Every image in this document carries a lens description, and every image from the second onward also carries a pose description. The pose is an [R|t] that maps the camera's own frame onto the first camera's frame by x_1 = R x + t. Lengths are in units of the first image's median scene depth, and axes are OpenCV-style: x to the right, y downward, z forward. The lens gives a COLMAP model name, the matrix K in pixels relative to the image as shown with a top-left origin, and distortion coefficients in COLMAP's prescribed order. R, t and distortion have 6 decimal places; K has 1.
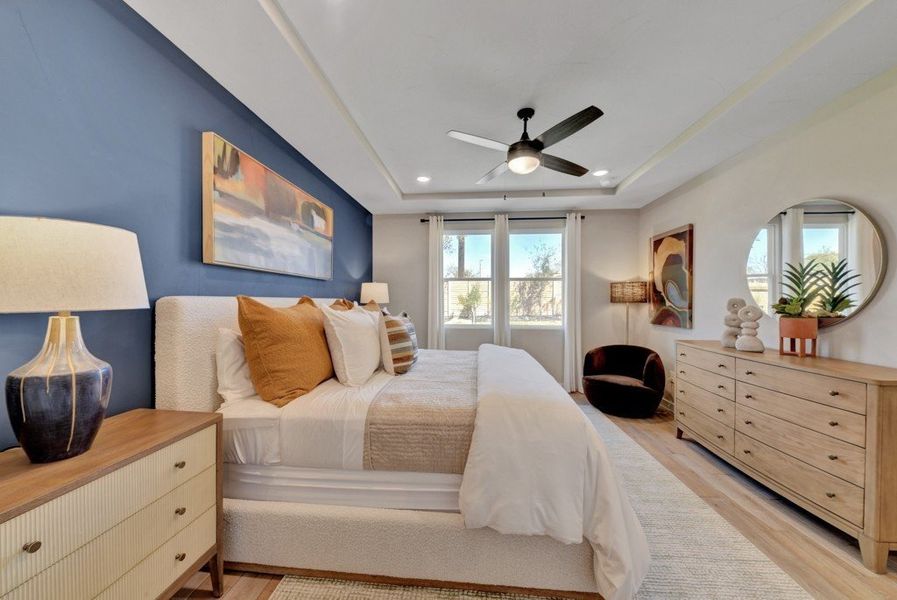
lens RADIAL K [[308.7, 0, 447.1], [0, 308.7, 302.5], [0, 0, 1]] dist [0.001192, 0.000092]
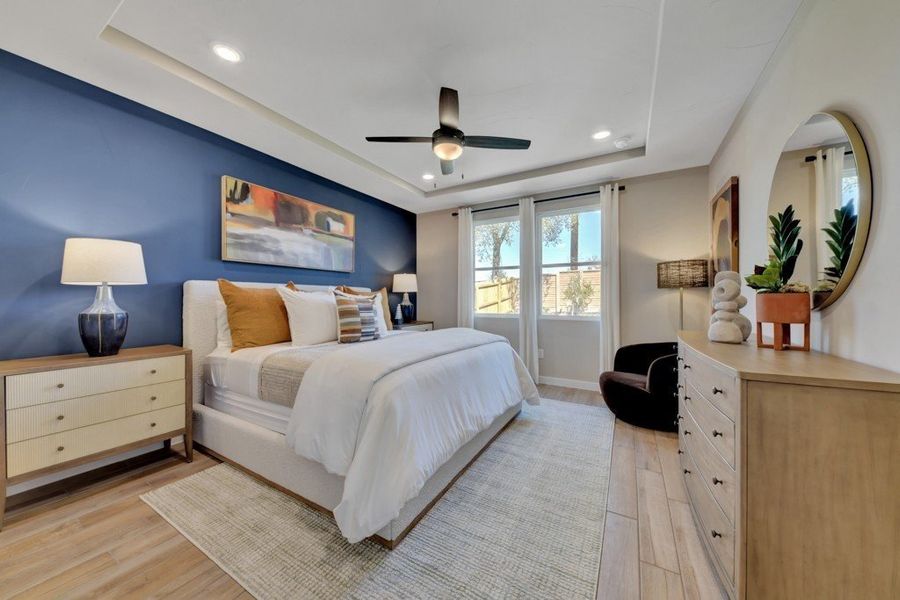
lens RADIAL K [[312.9, 0, 448.1], [0, 312.9, 297.3], [0, 0, 1]] dist [0.010423, -0.006895]
pose [[0.903956, -0.005777, -0.427587, 0.747189], [0.001038, 0.999935, -0.011315, 0.063629], [0.427624, 0.009784, 0.903904, 0.048475]]
